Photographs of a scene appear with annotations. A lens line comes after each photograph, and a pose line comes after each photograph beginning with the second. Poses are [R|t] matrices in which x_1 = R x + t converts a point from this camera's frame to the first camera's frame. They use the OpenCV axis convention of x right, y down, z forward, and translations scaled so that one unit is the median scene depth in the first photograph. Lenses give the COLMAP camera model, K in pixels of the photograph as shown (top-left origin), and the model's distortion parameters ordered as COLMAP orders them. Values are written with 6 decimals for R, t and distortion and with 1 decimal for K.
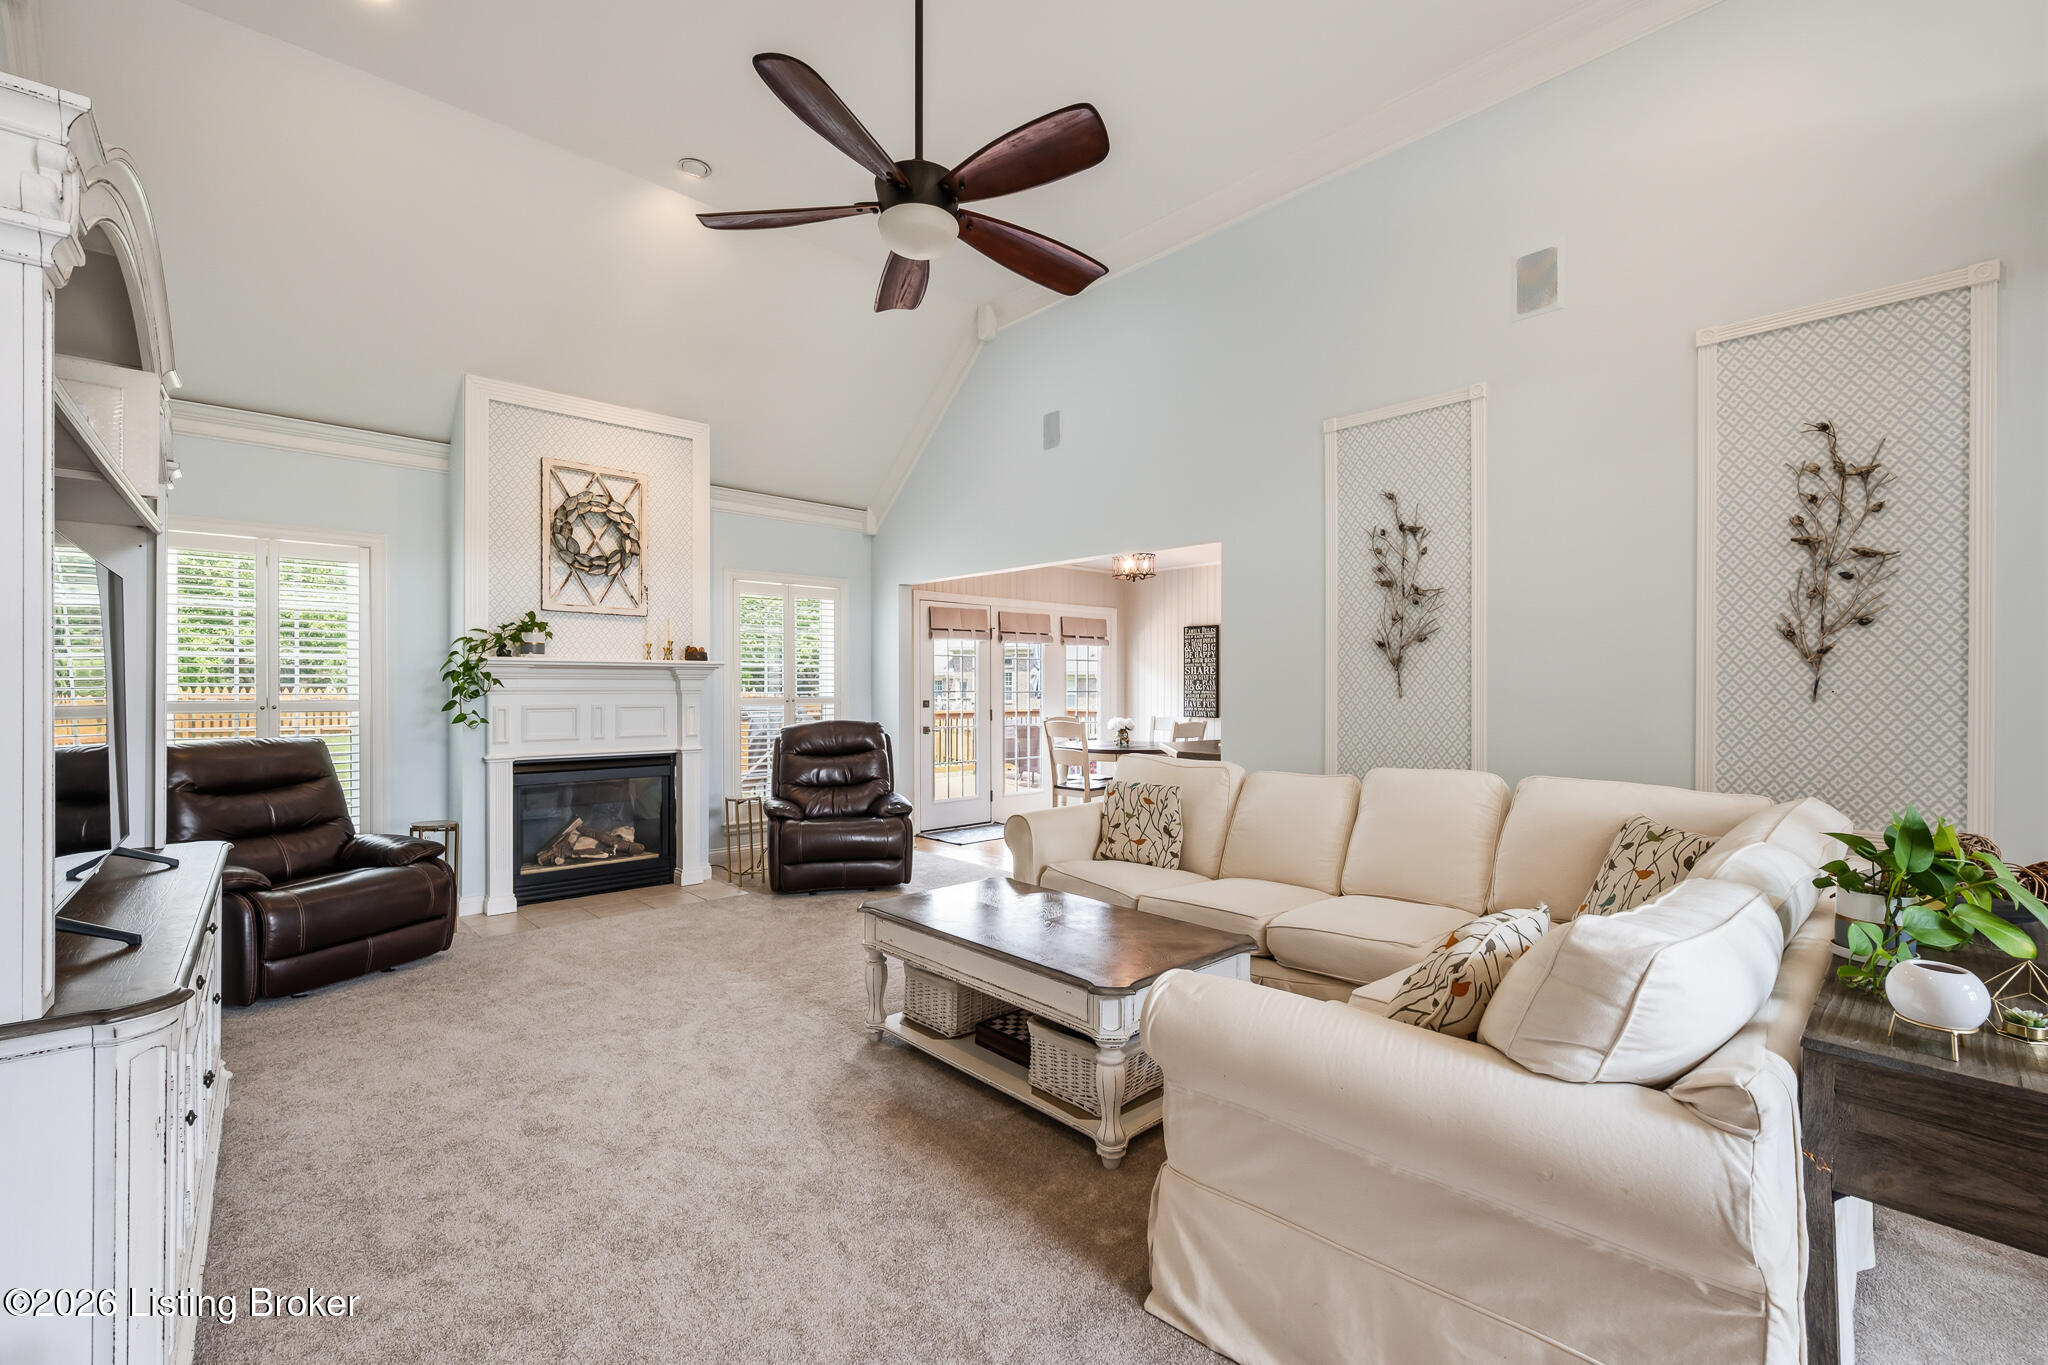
lens RADIAL K [[867.1, 0, 1010.5], [0, 867.1, 686.8], [0, 0, 1]] dist [-0.000147, -0.000999]
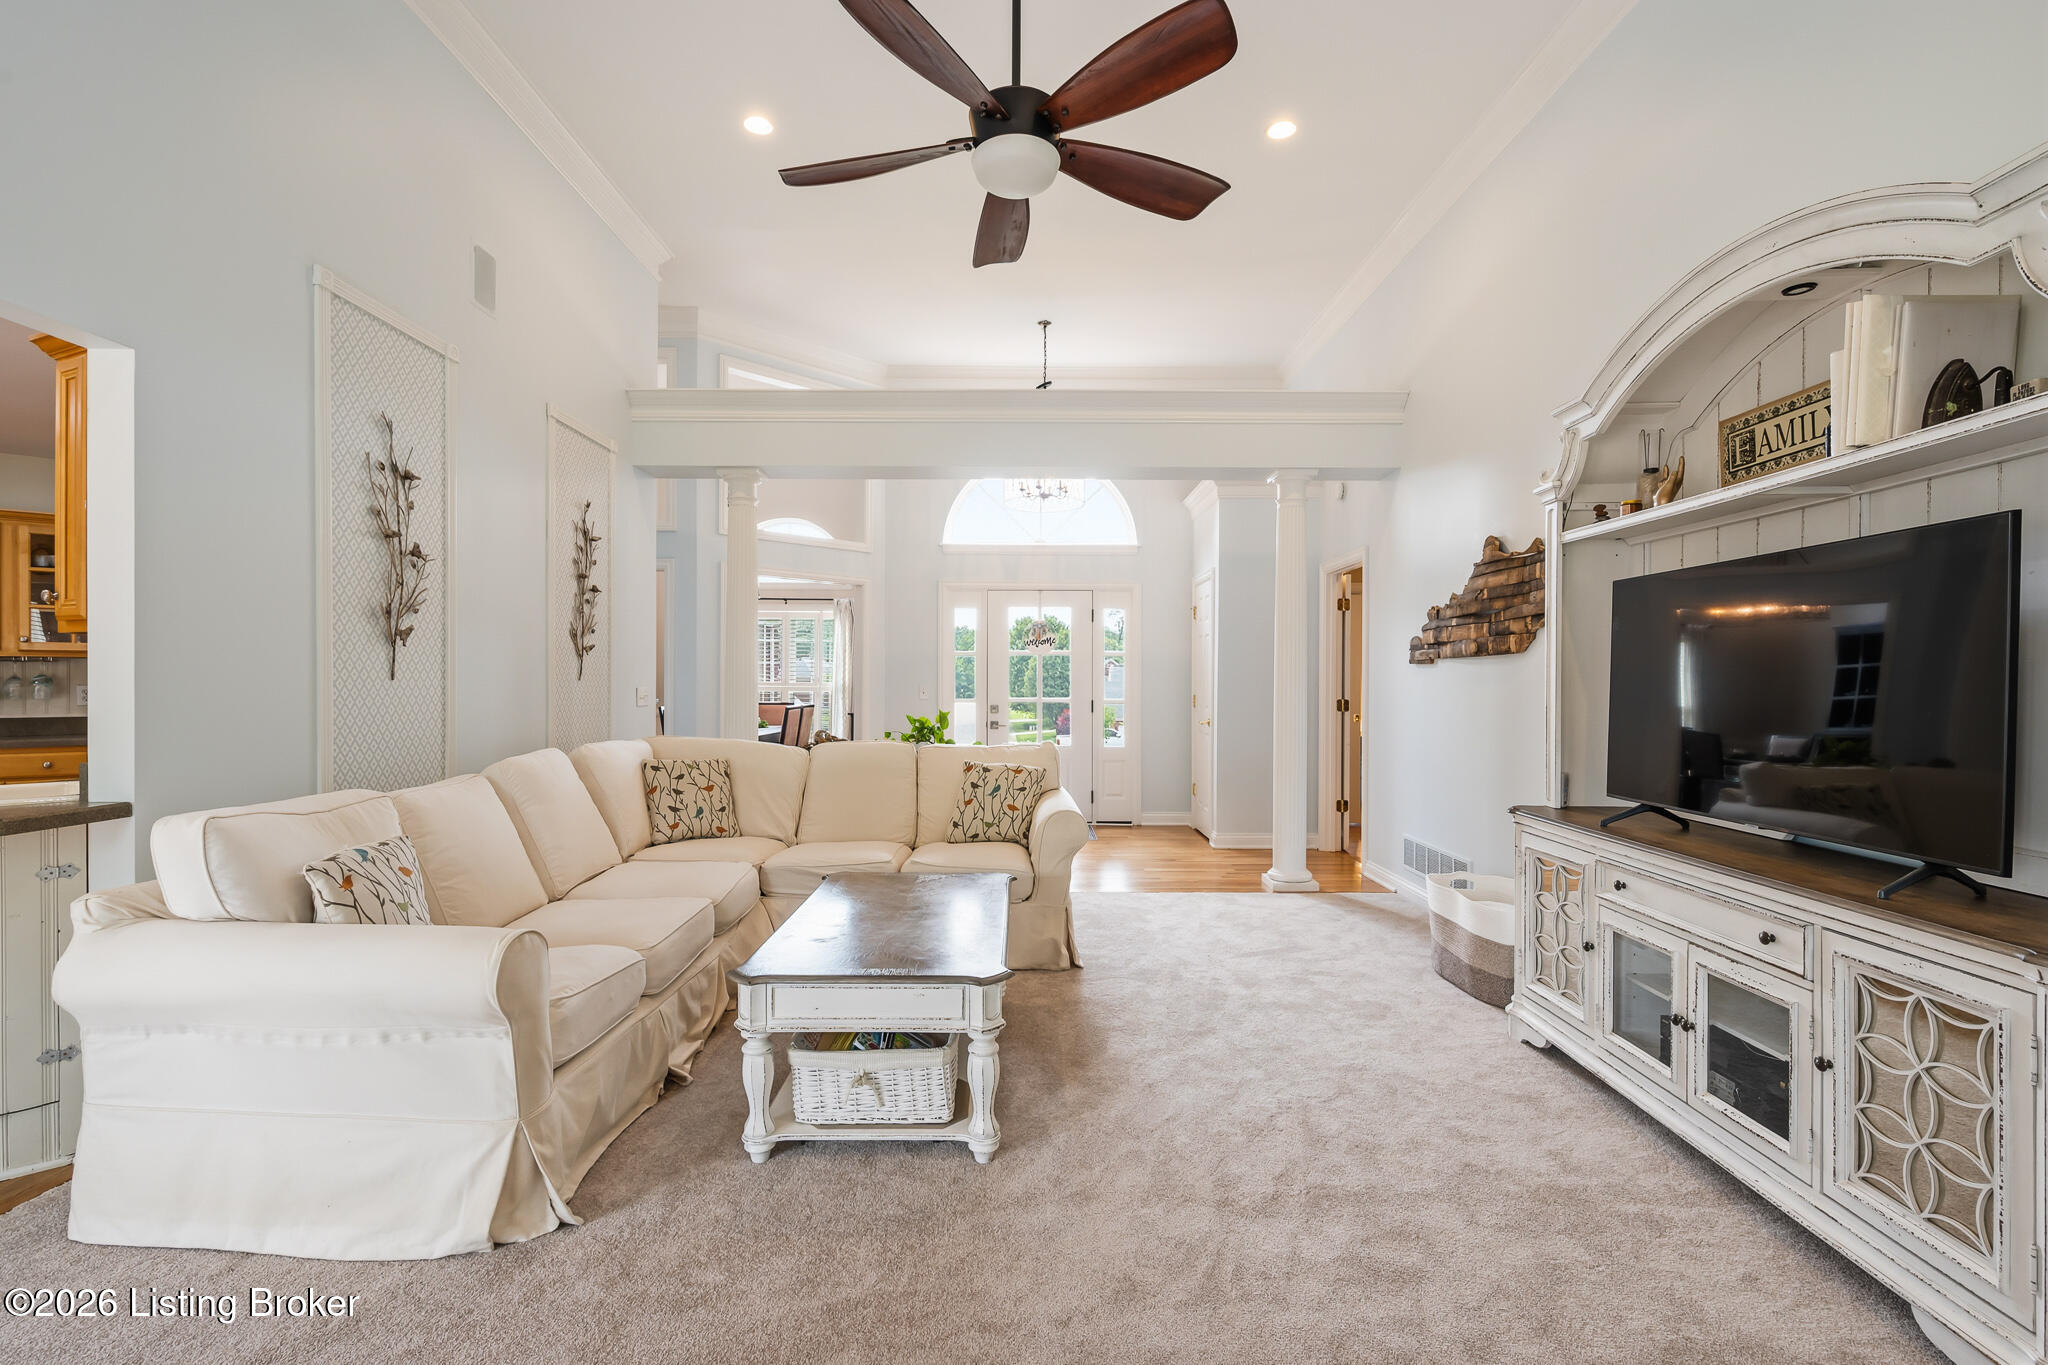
lens RADIAL K [[917.3, 0, 1026.4], [0, 917.3, 686.3], [0, 0, 1]] dist [0.000990, 0.000313]
pose [[-0.752816, -0.007941, 0.658183, -0.395081], [-0.005309, 0.999968, 0.005993, 0.007033], [-0.658210, 0.001018, -0.752834, 0.904093]]
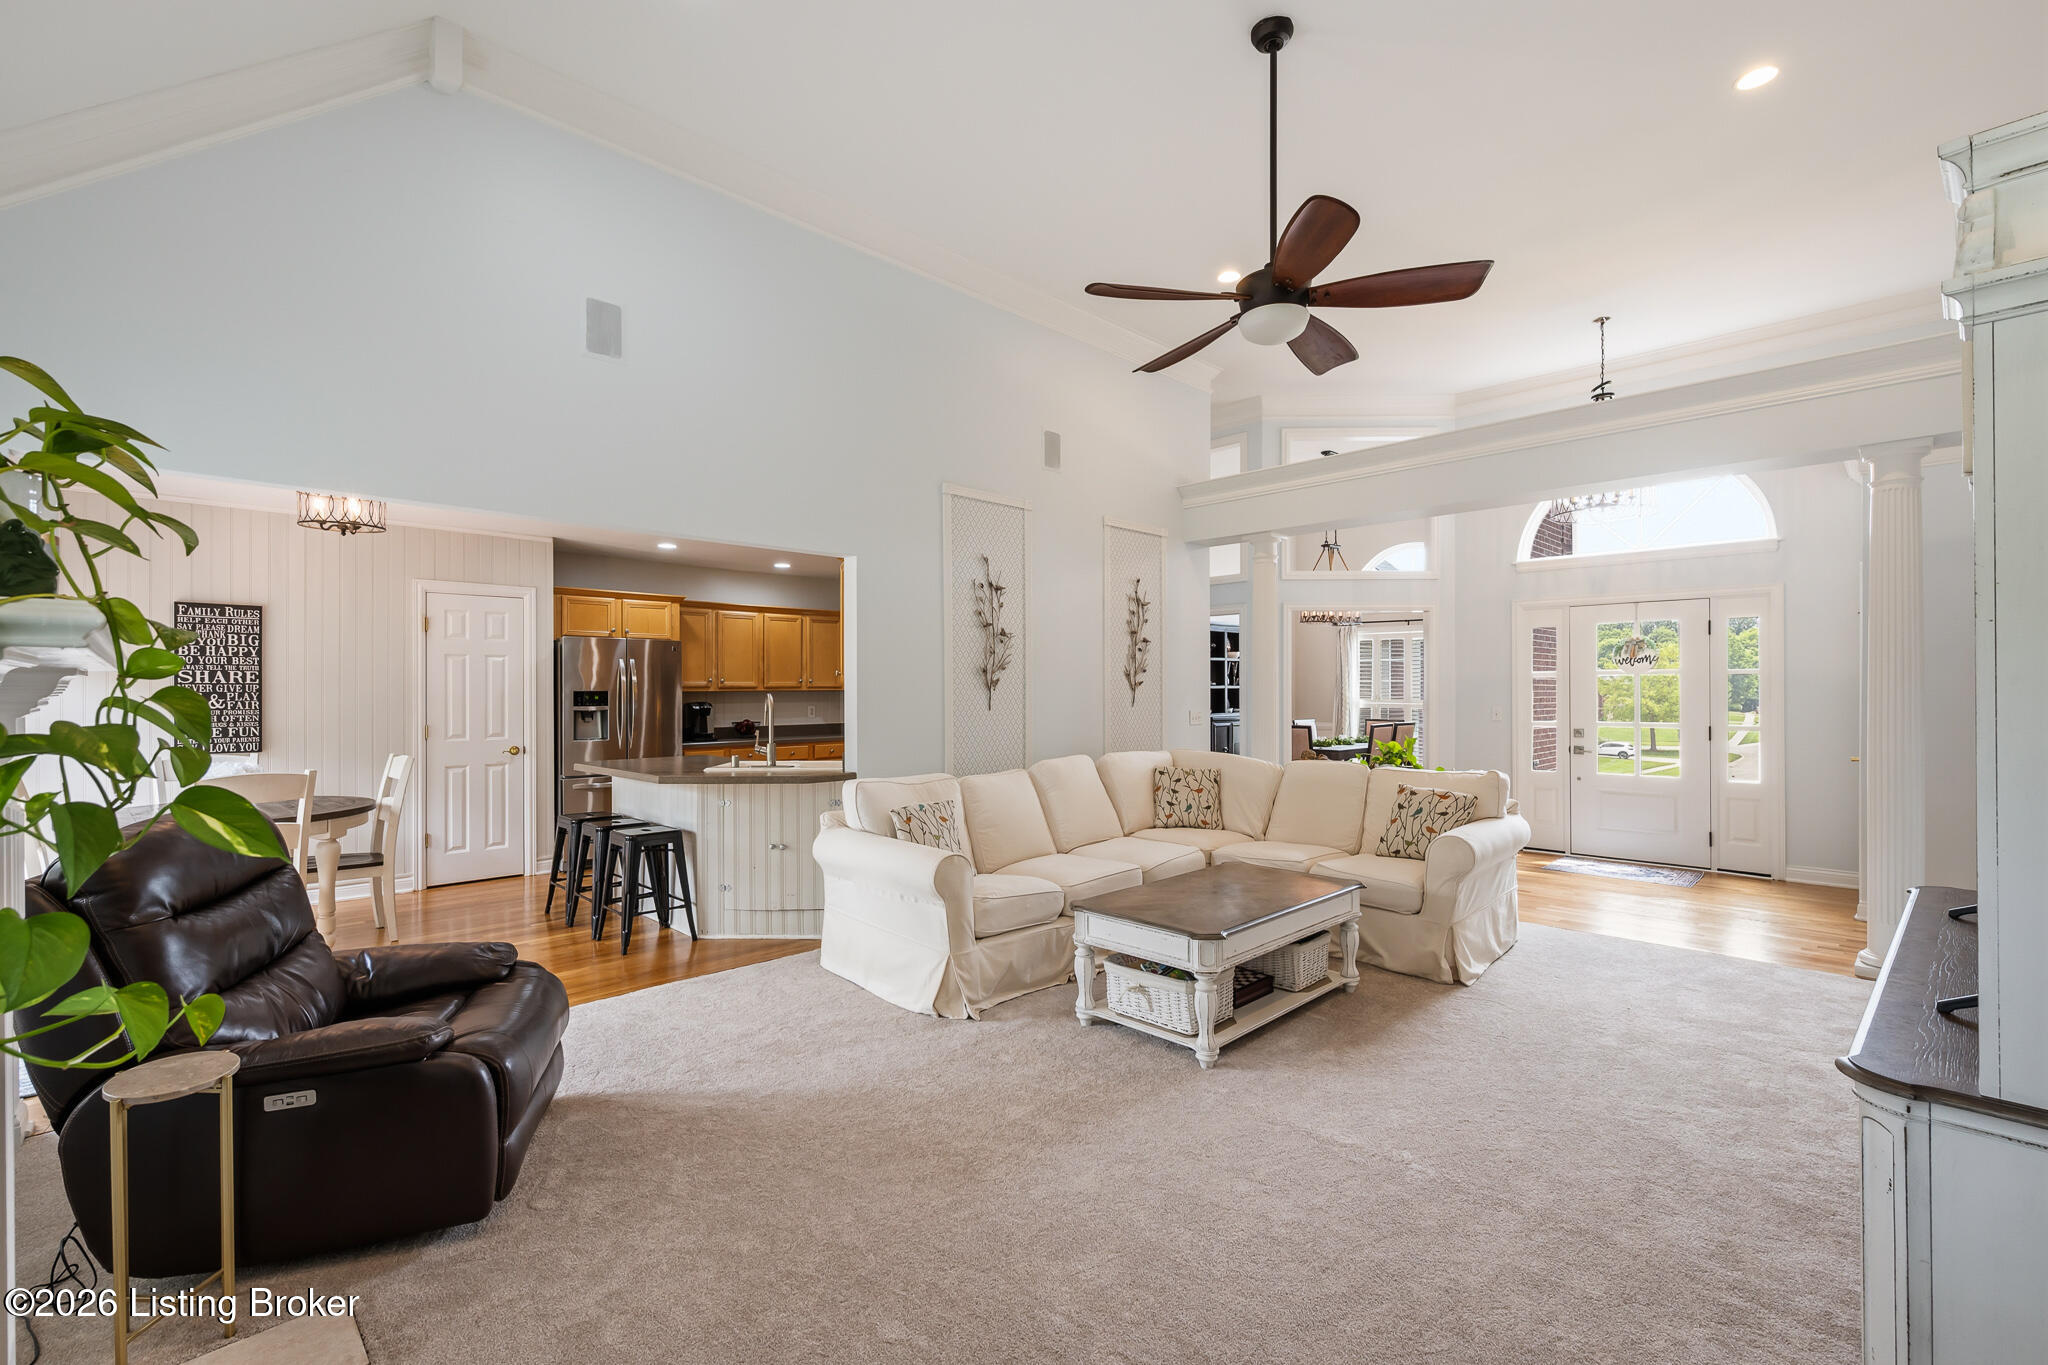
lens RADIAL K [[917.3, 0, 1018.2], [0, 917.3, 672.8], [0, 0, 1]] dist [0.000990, 0.000313]
pose [[-0.052390, 0.014762, 0.998518, -0.703481], [0.001953, 0.999890, -0.014680, -0.018142], [-0.998625, 0.001181, -0.052413, 0.743863]]
